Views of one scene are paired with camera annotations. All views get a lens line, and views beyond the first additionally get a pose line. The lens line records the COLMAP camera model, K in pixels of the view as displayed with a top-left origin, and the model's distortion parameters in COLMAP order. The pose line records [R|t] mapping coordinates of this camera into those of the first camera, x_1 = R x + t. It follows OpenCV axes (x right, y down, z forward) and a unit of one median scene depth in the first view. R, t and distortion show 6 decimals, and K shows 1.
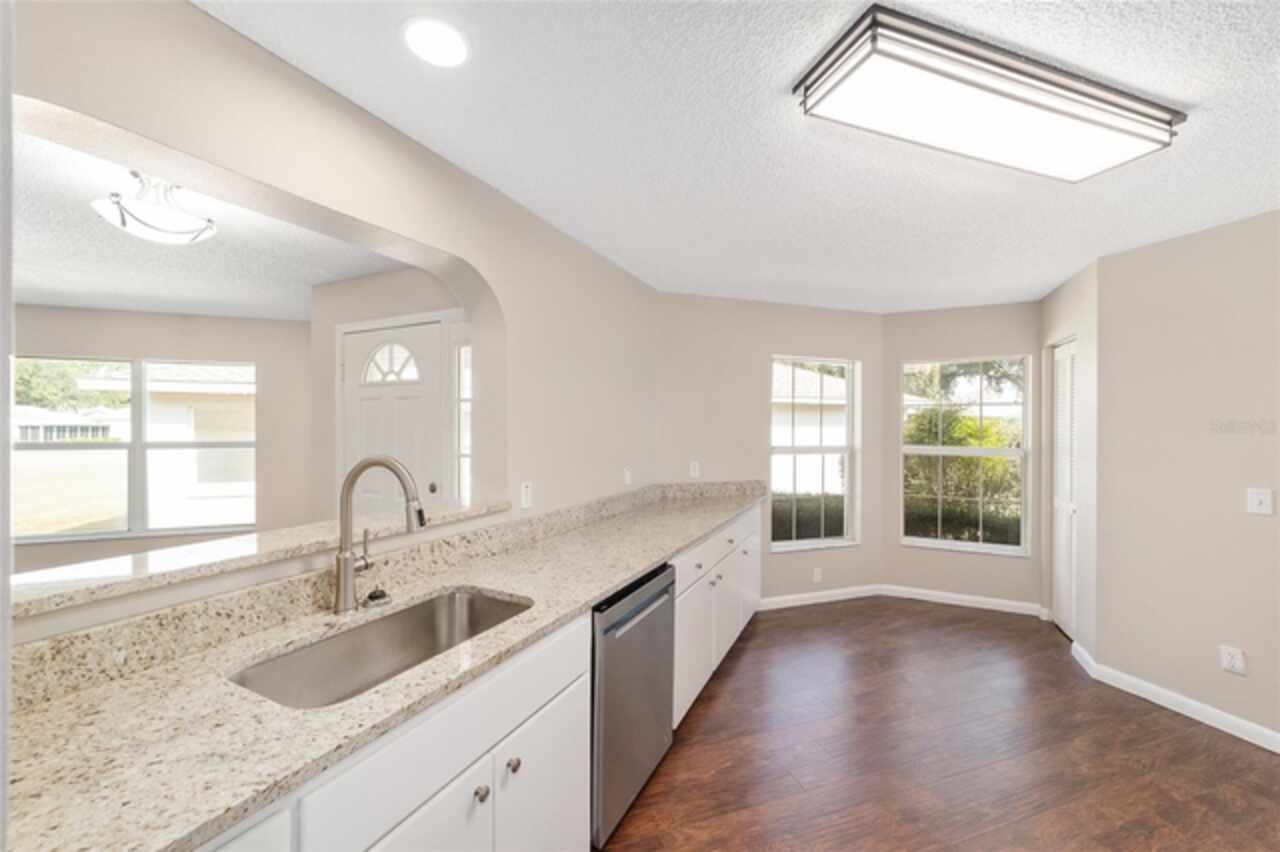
lens RADIAL K [[490.4, 0, 636.8], [0, 490.4, 428.8], [0, 0, 1]] dist [-0.021045, 0.009044]
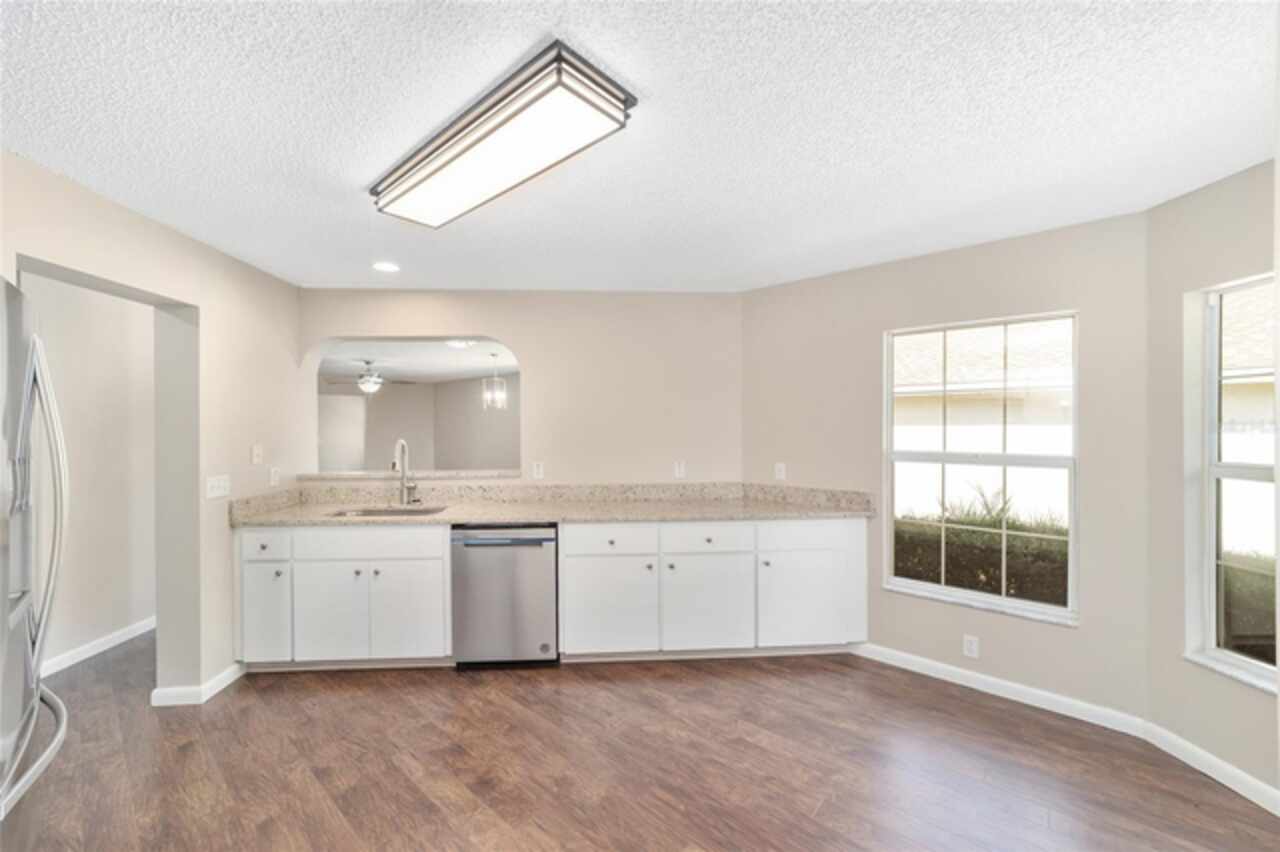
lens RADIAL K [[490.4, 0, 636.8], [0, 490.4, 428.8], [0, 0, 1]] dist [-0.021045, 0.009044]
pose [[0.503682, -0.002288, -0.863886, 0.751303], [0.002682, 0.999996, -0.001084, 0.001145], [0.863885, -0.001771, 0.503686, 0.274887]]
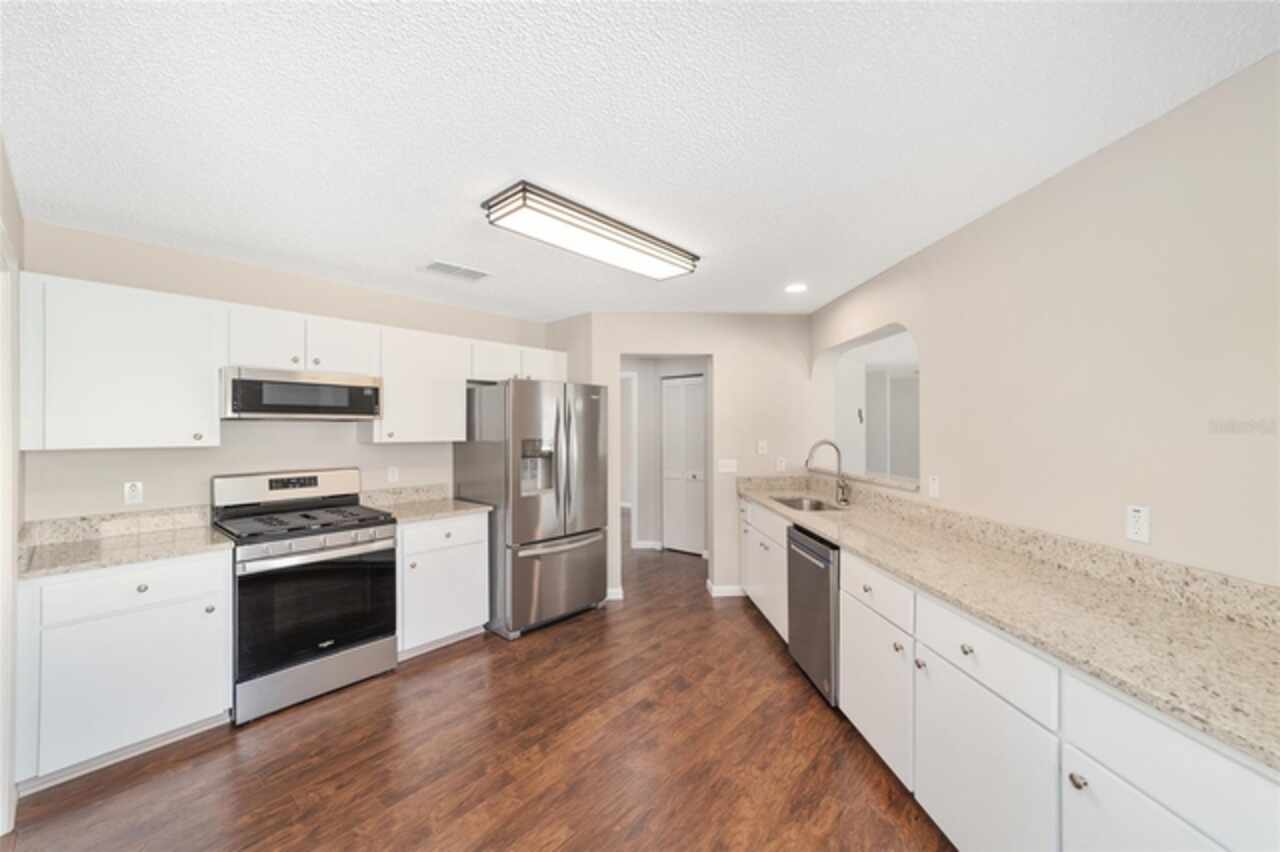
lens RADIAL K [[490.4, 0, 636.8], [0, 490.4, 428.8], [0, 0, 1]] dist [-0.021045, 0.009044]
pose [[-0.867152, 0.004532, -0.498023, 0.571037], [0.003006, 0.999988, 0.003866, -0.007052], [0.498035, 0.001856, -0.867155, 0.961038]]
